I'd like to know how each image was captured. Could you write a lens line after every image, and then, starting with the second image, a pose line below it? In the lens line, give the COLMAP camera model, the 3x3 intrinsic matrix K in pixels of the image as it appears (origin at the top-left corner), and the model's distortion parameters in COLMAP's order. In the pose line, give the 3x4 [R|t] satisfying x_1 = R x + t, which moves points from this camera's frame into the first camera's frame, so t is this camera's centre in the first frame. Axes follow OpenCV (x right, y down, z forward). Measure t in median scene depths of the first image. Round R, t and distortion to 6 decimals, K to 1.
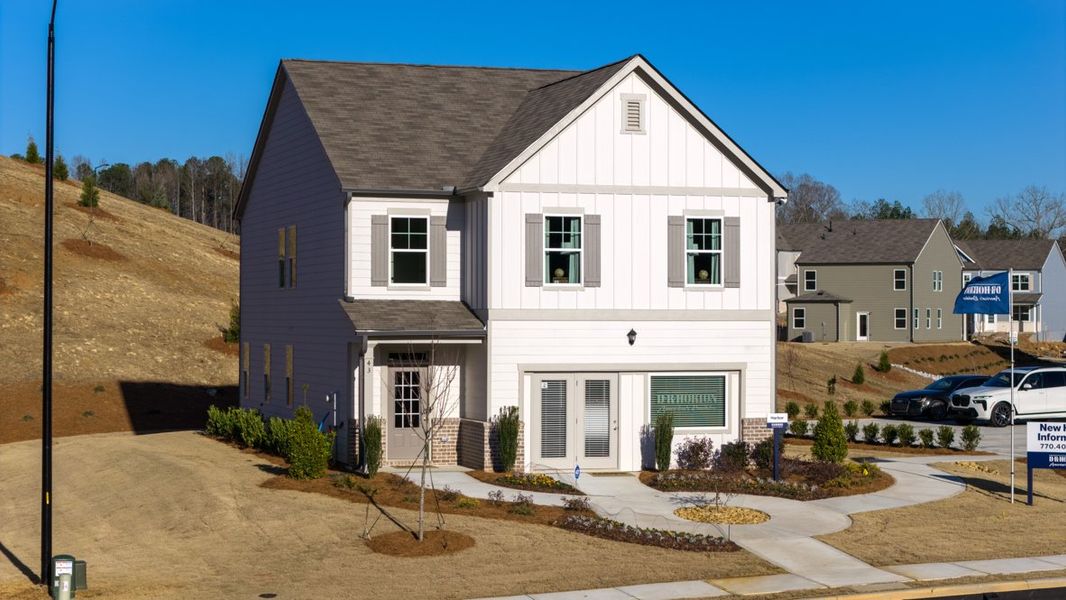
lens RADIAL K [[2120.4, 0, 533.0], [0, 2120.4, 300.0], [0, 0, 1]] dist [-0.028784, 0.062873]
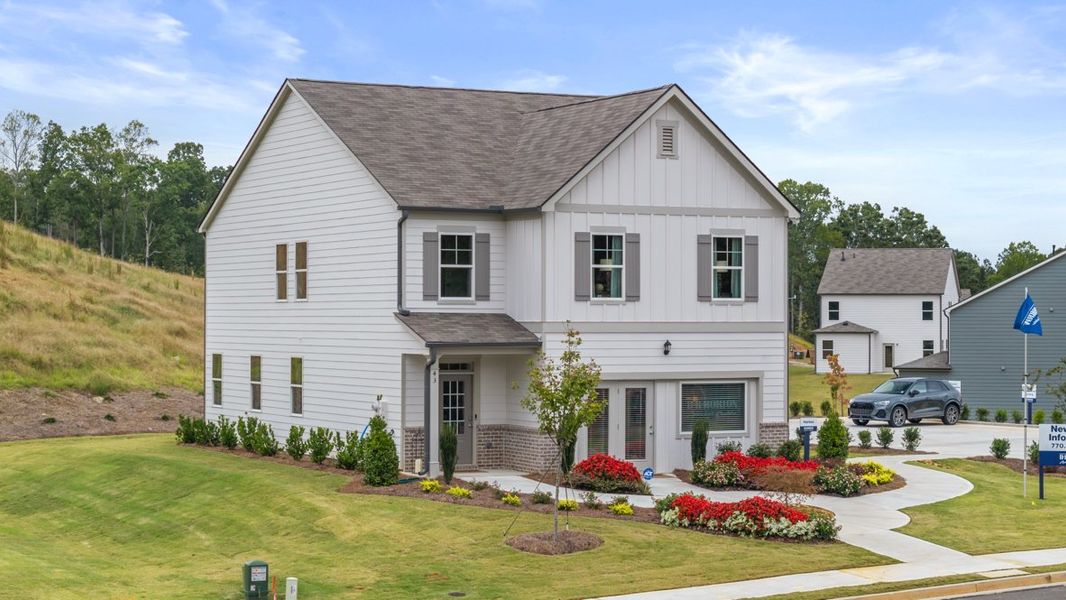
lens RADIAL K [[2120.4, 0, 533.0], [0, 2120.4, 300.0], [0, 0, 1]] dist [-0.028784, 0.062873]
pose [[0.984780, 0.001114, 0.173801, -0.203309], [-0.001037, 0.999999, -0.000539, -0.005998], [-0.173801, 0.000351, 0.984781, -0.042682]]
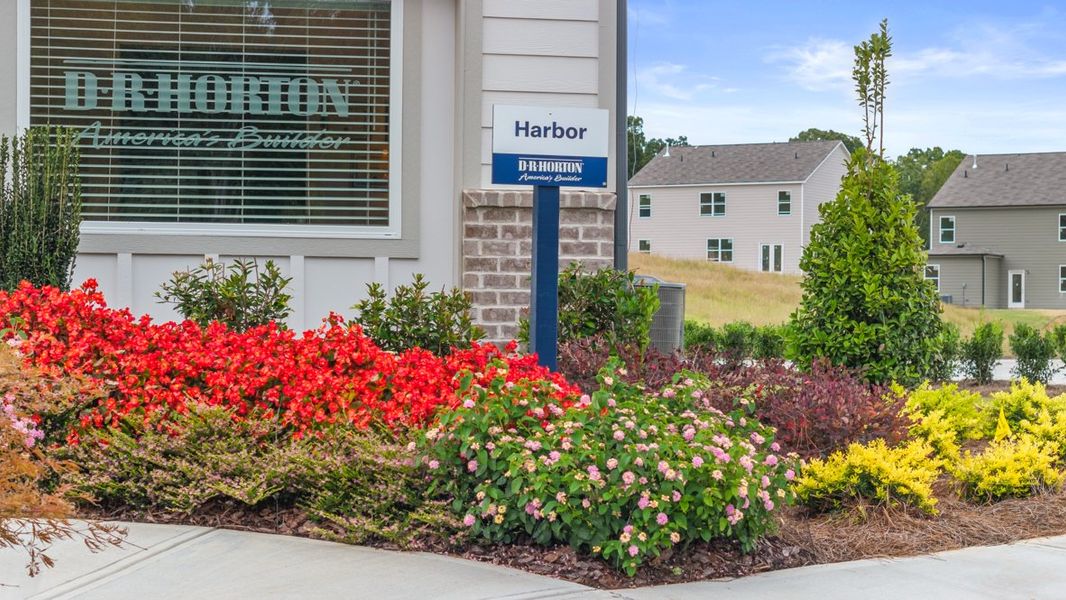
lens RADIAL K [[2120.4, 0, 533.0], [0, 2120.4, 300.0], [0, 0, 1]] dist [-0.028784, 0.062873]
pose [[0.997469, 0.009827, -0.070425, 0.121834], [-0.010129, 0.999941, -0.003938, 0.068180], [0.070382, 0.004641, 0.997509, 0.775750]]
